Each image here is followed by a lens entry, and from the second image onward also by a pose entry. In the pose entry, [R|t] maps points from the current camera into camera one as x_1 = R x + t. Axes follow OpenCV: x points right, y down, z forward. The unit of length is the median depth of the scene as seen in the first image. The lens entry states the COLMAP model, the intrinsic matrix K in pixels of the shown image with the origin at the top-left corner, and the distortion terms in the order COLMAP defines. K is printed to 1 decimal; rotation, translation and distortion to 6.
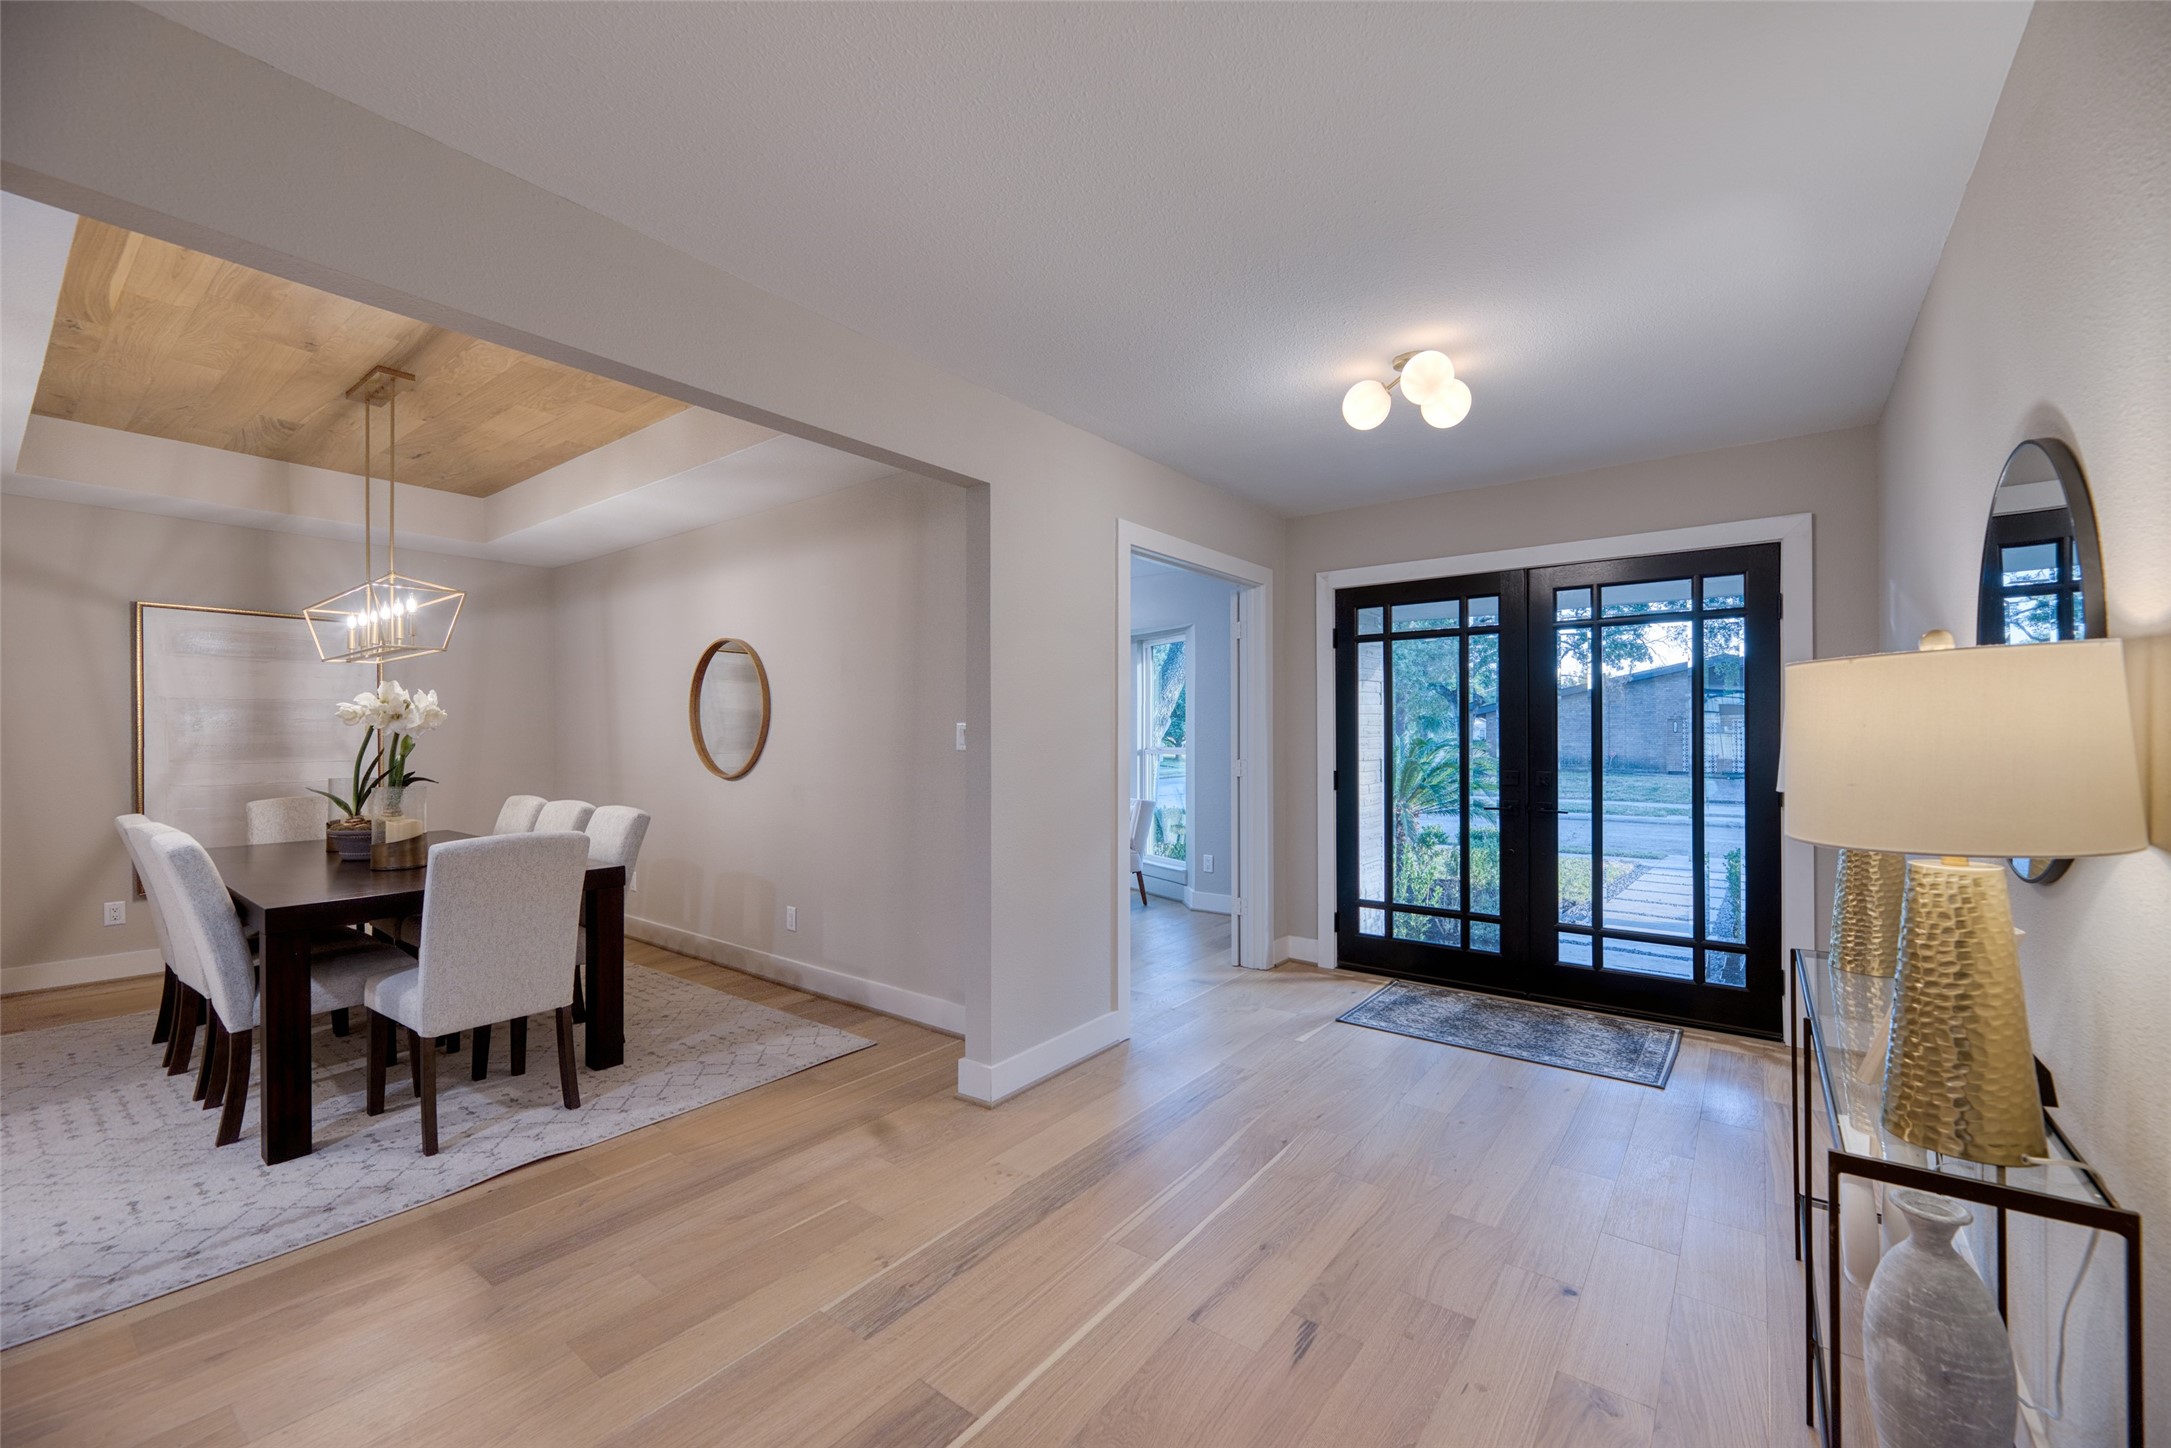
lens RADIAL K [[886.1, 0, 1085.2], [0, 886.1, 723.1], [0, 0, 1]] dist [0.001066, 0.000267]
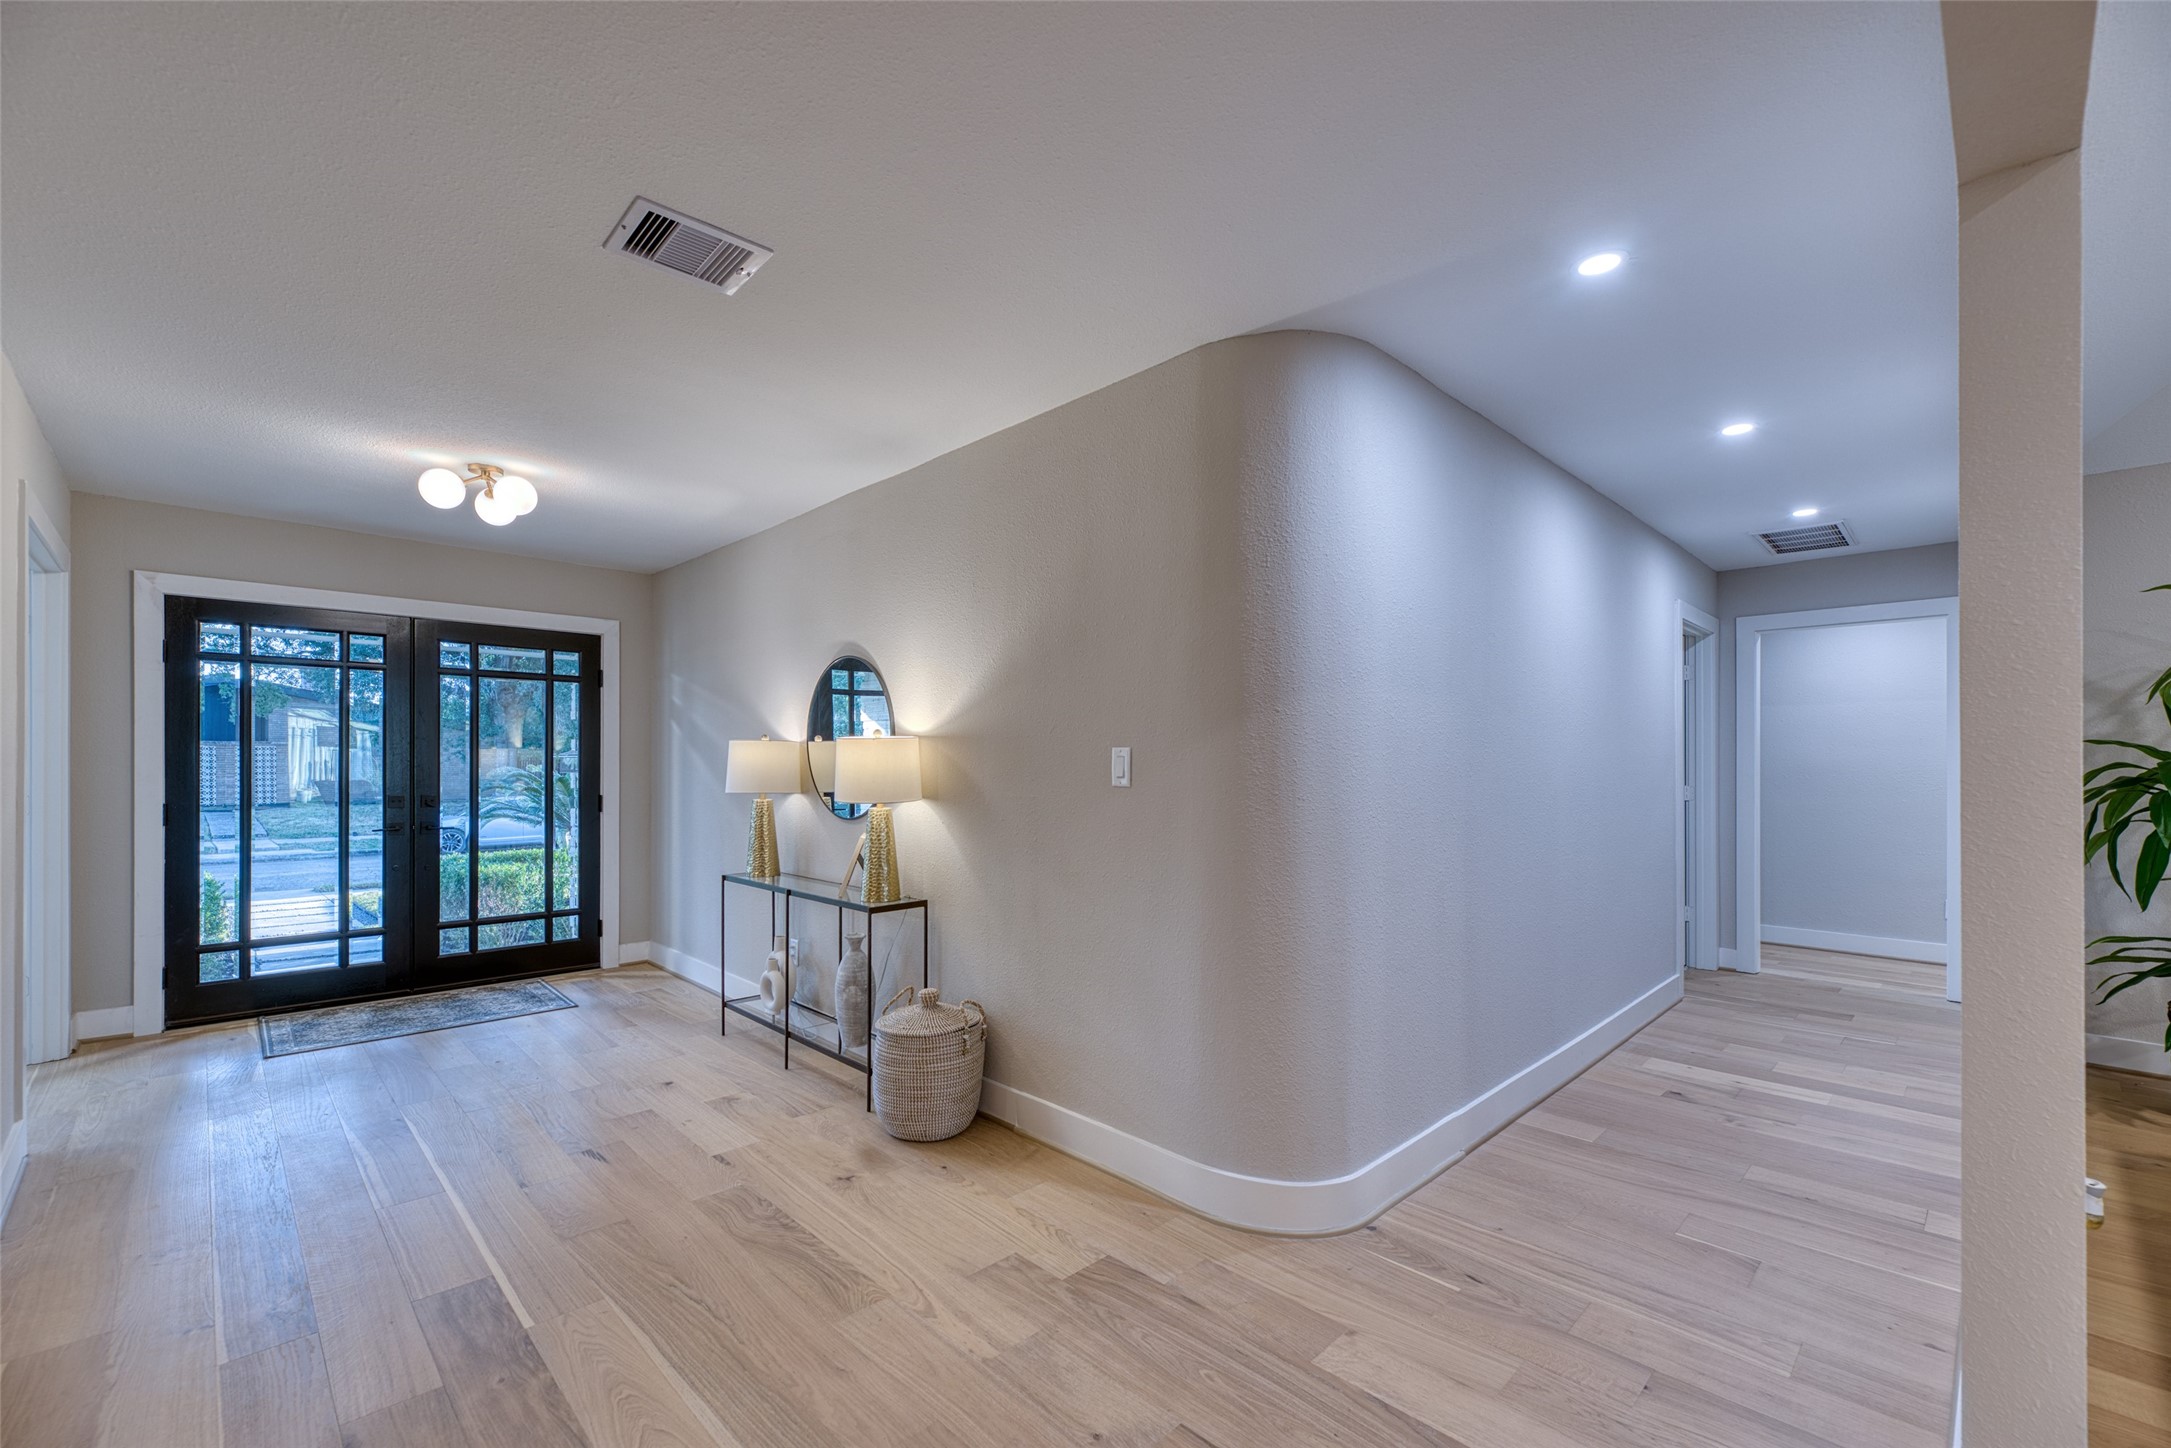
lens RADIAL K [[886.1, 0, 1078.2], [0, 886.1, 772.8], [0, 0, 1]] dist [0.001066, 0.000267]
pose [[0.136039, 0.000179, 0.990703, -0.533859], [-0.007185, 0.999974, 0.000806, 0.018947], [-0.990677, -0.007228, 0.136037, -0.003400]]
